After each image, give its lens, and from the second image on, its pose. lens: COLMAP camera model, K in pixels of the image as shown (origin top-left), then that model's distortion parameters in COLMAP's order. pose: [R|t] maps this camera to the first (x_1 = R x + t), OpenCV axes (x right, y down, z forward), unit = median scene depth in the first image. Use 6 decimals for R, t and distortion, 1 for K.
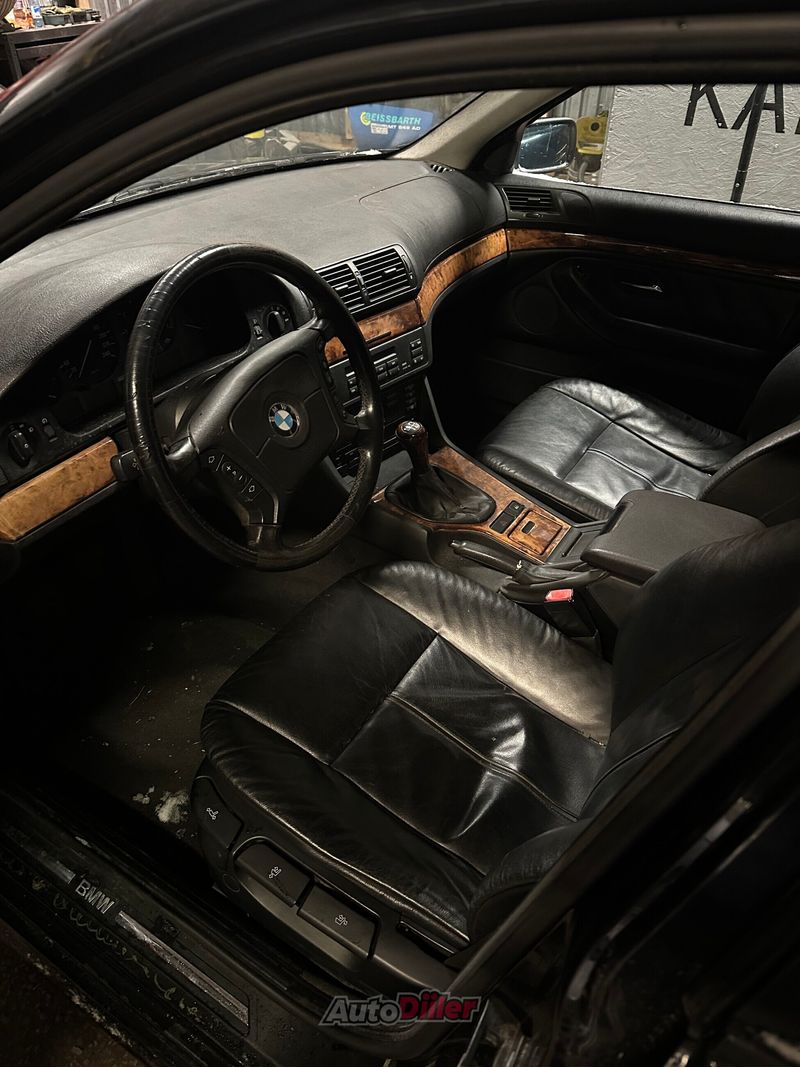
lens RADIAL K [[752.8, 0, 400.0], [0, 752.8, 533.5], [0, 0, 1]] dist [0.026587, -0.035798]
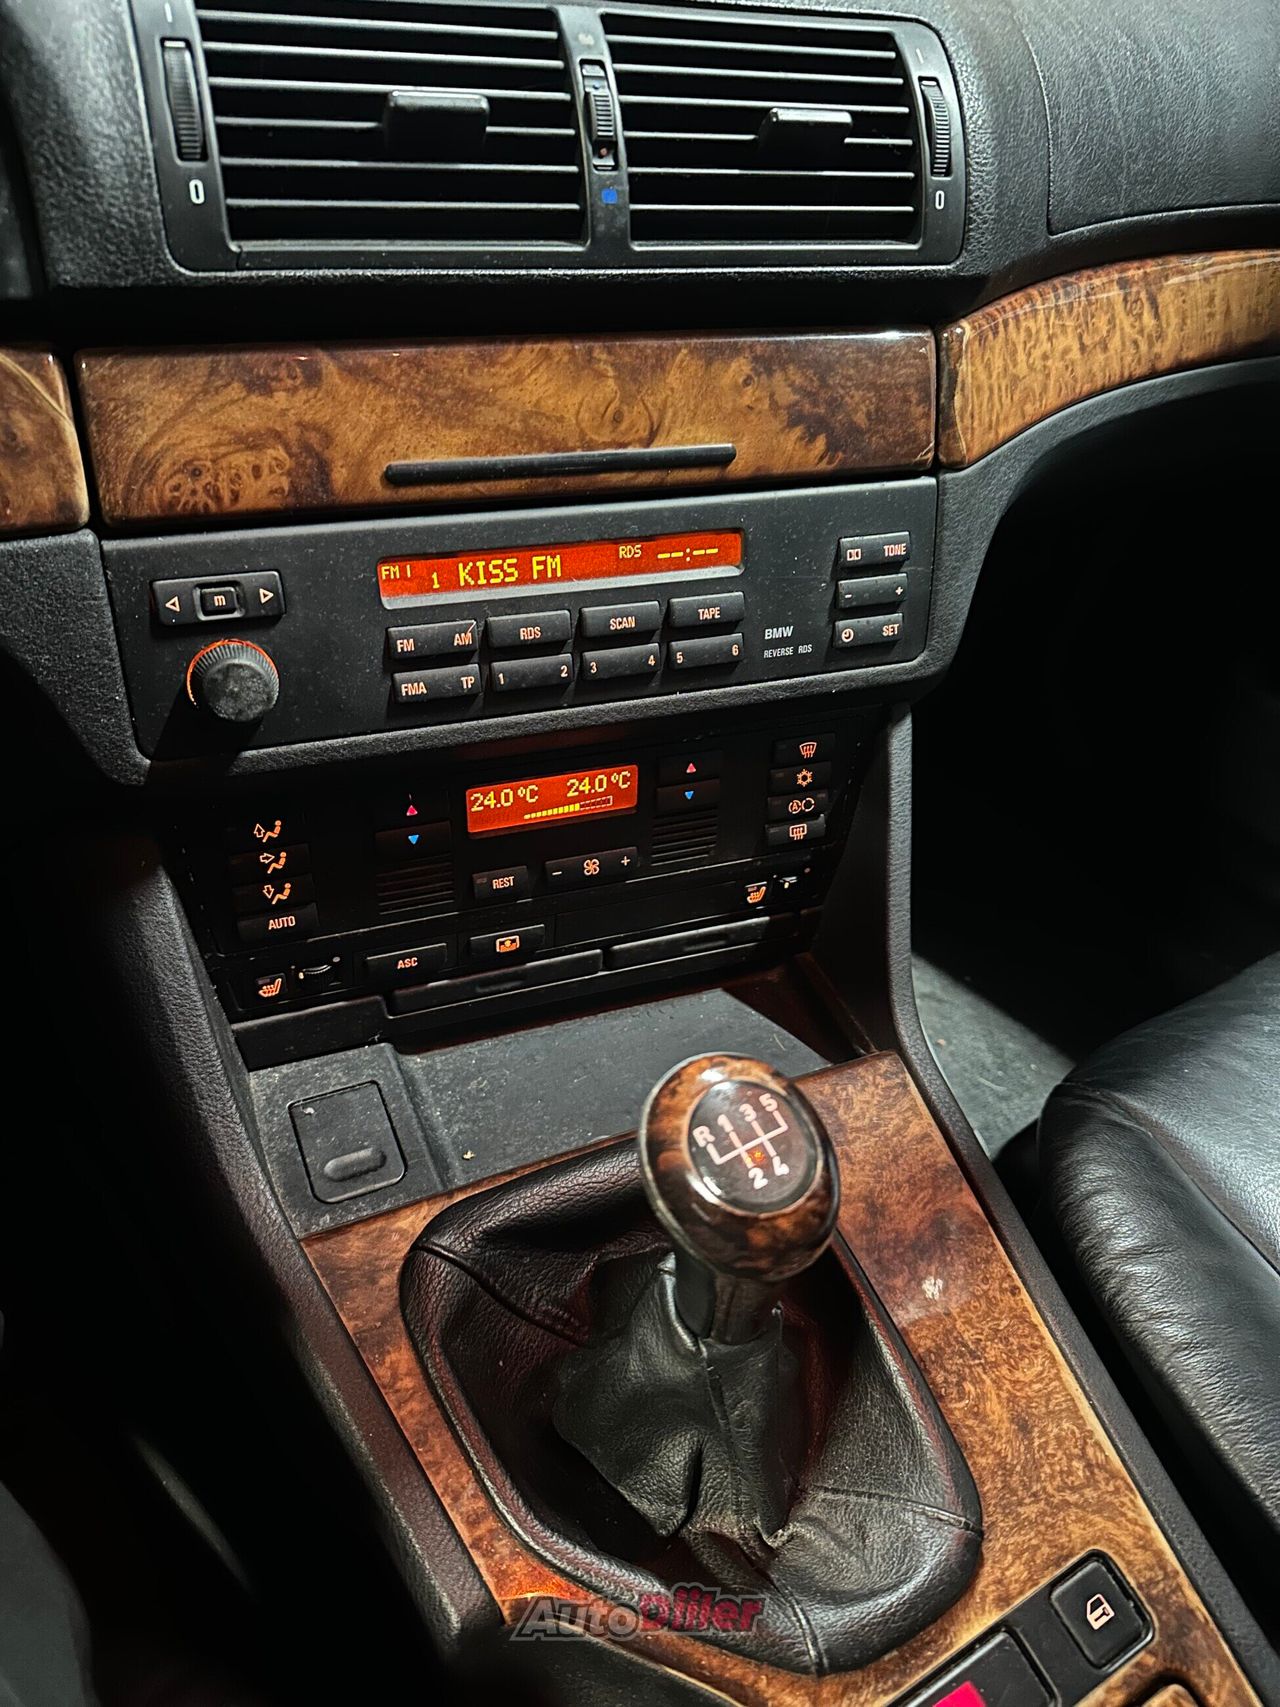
lens RADIAL K [[1204.4, 0, 640.0], [0, 1204.4, 853.5], [0, 0, 1]] dist [0.026587, -0.035798]
pose [[0.895025, 0.313400, -0.317348, 0.092583], [-0.314355, 0.948007, 0.049631, -0.172700], [0.316403, 0.055339, 0.947010, 0.684331]]
